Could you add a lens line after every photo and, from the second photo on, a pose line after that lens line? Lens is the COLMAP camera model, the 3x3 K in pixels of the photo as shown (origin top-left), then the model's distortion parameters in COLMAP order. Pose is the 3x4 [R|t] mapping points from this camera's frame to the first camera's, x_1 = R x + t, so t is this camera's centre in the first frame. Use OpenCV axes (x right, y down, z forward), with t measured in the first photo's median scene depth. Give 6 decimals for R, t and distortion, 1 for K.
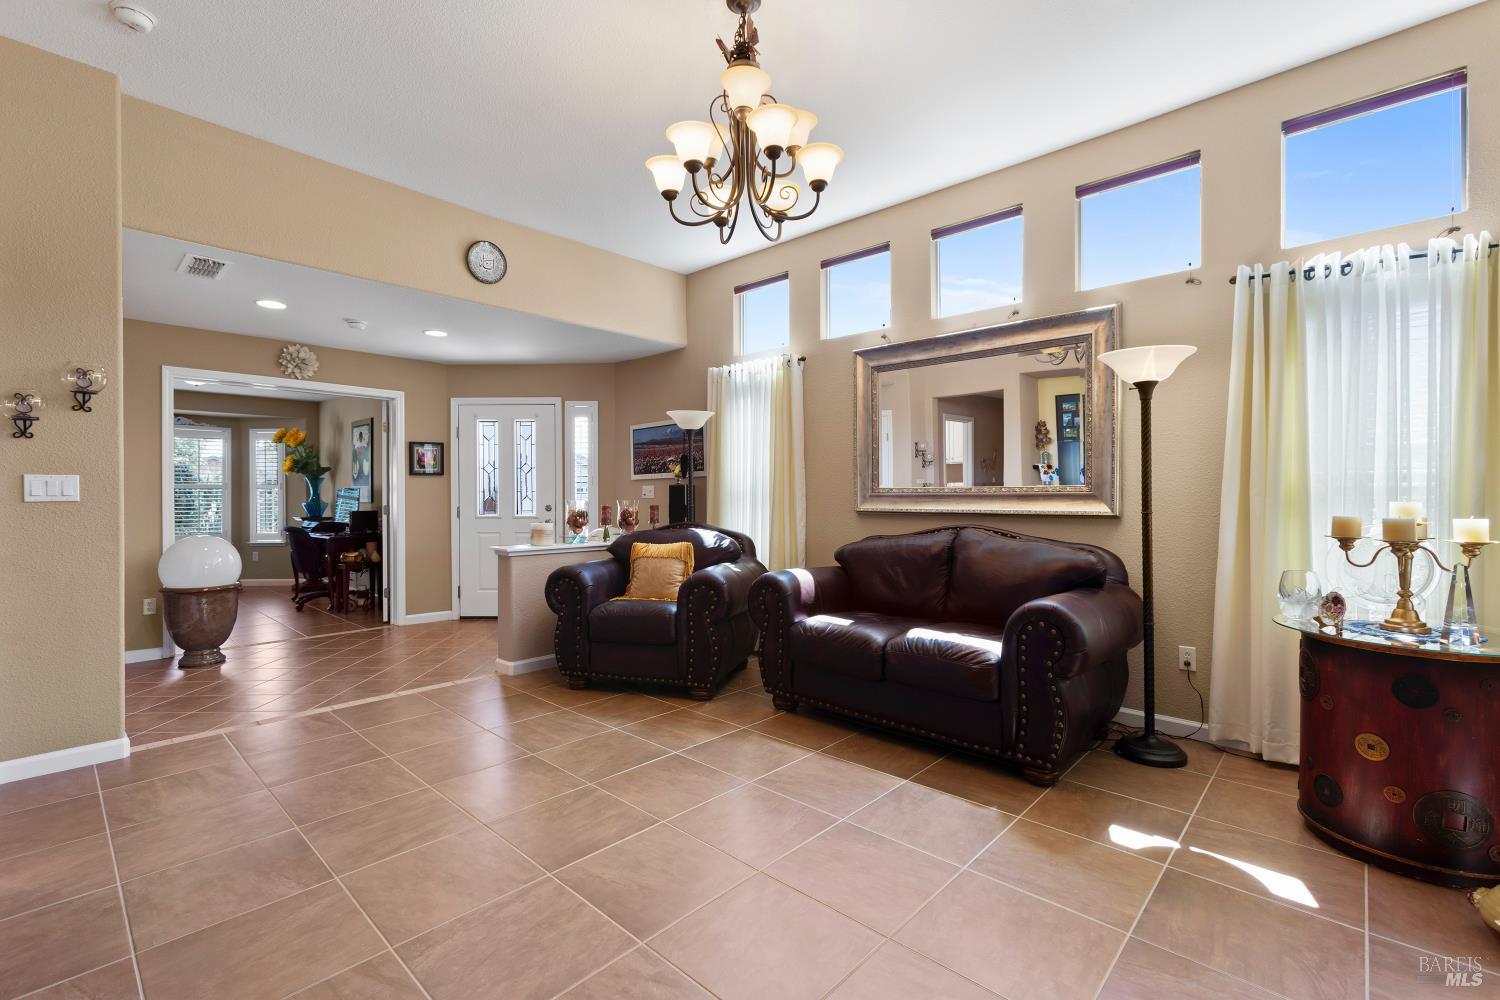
lens RADIAL K [[676.4, 0, 745.0], [0, 676.4, 497.9], [0, 0, 1]] dist [-0.014749, 0.005975]
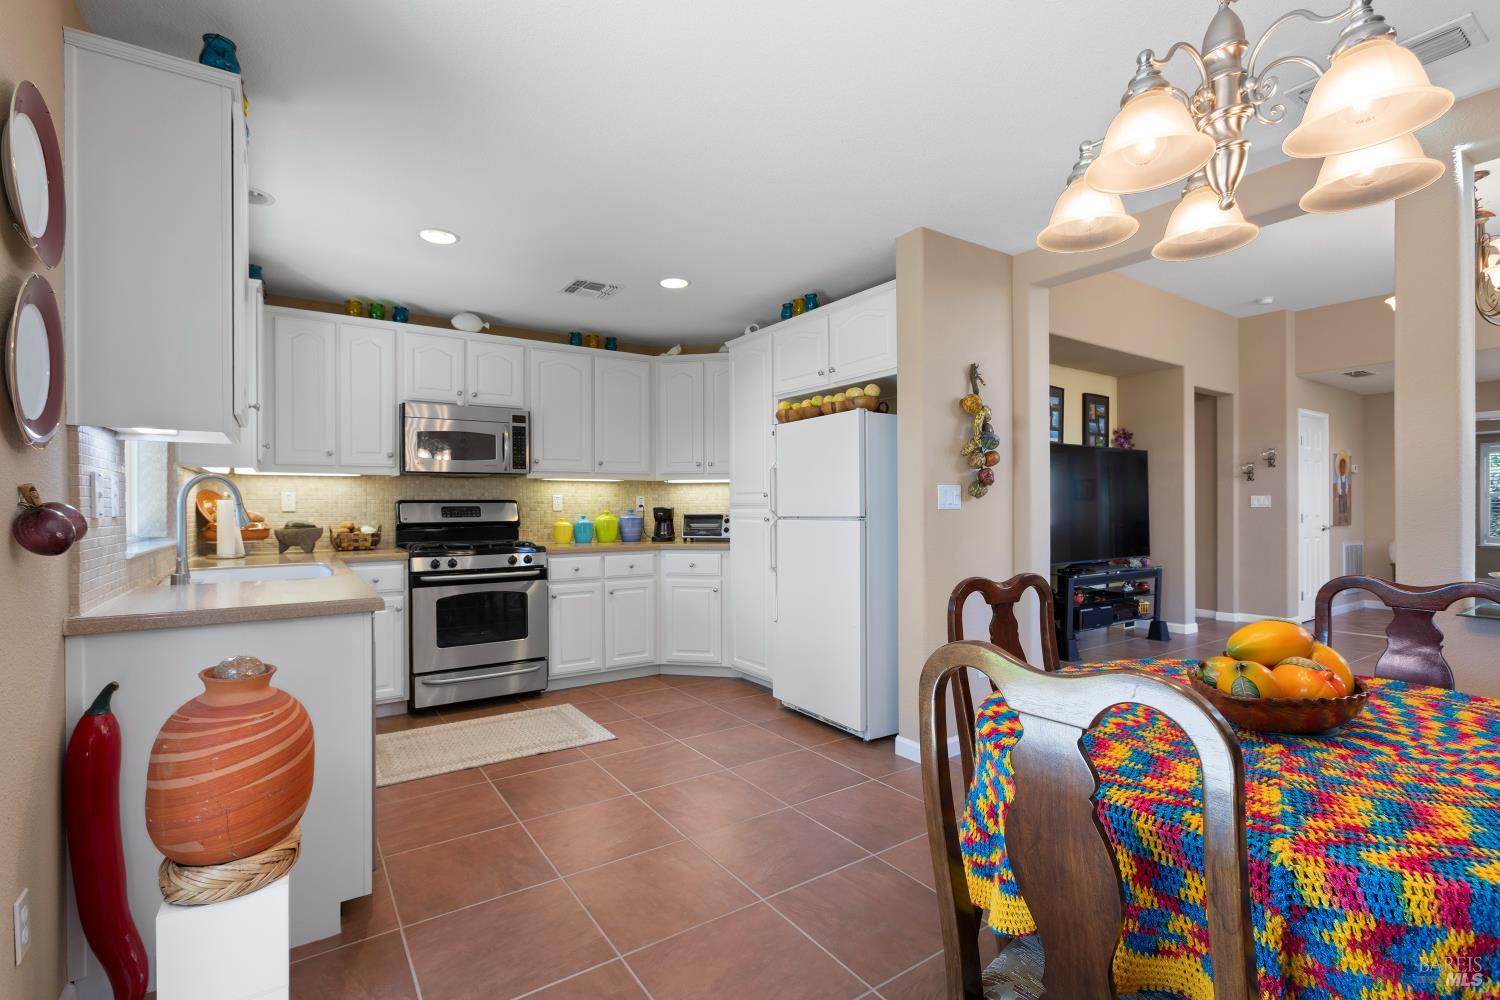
lens RADIAL K [[676.4, 0, 727.7], [0, 676.4, 509.2], [0, 0, 1]] dist [-0.014749, 0.005975]
pose [[-0.238515, 0.007260, -0.971112, 0.772332], [0.001054, 0.999973, 0.007217, -0.001972], [0.971138, 0.000698, -0.238516, -0.109227]]
